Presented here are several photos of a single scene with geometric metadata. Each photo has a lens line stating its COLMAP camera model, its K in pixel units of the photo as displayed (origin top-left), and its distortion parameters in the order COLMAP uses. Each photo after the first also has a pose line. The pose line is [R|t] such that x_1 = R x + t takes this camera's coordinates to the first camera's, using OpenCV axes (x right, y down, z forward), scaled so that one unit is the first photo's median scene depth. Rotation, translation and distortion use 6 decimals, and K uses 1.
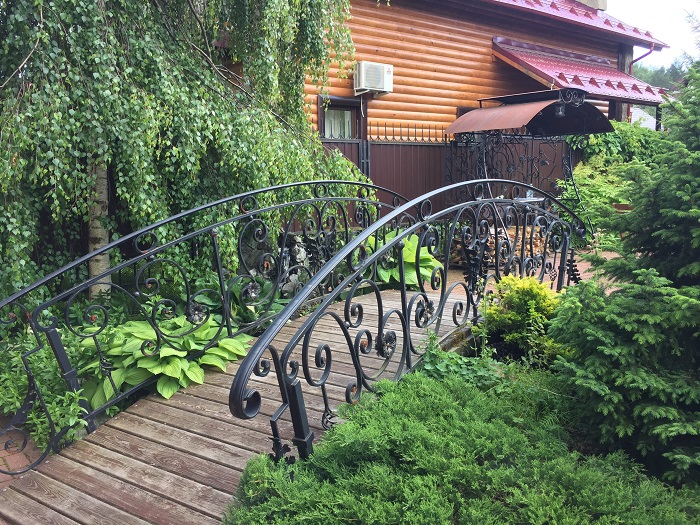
lens RADIAL K [[606.9, 0, 350.0], [0, 606.9, 262.5], [0, 0, 1]] dist [0.087364, -0.127736]
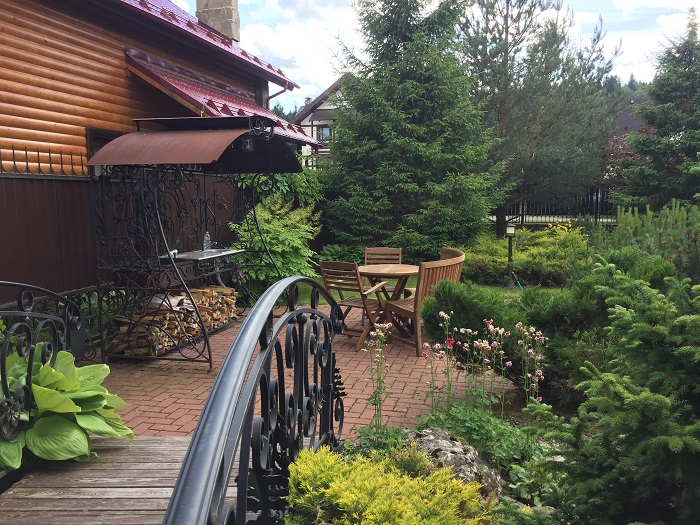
lens RADIAL K [[606.9, 0, 350.0], [0, 606.9, 262.5], [0, 0, 1]] dist [0.087364, -0.127736]
pose [[0.827220, -0.045061, 0.560069, 0.005006], [0.069938, 0.997285, -0.023061, -0.039353], [-0.557509, 0.058246, 0.828125, 0.168015]]
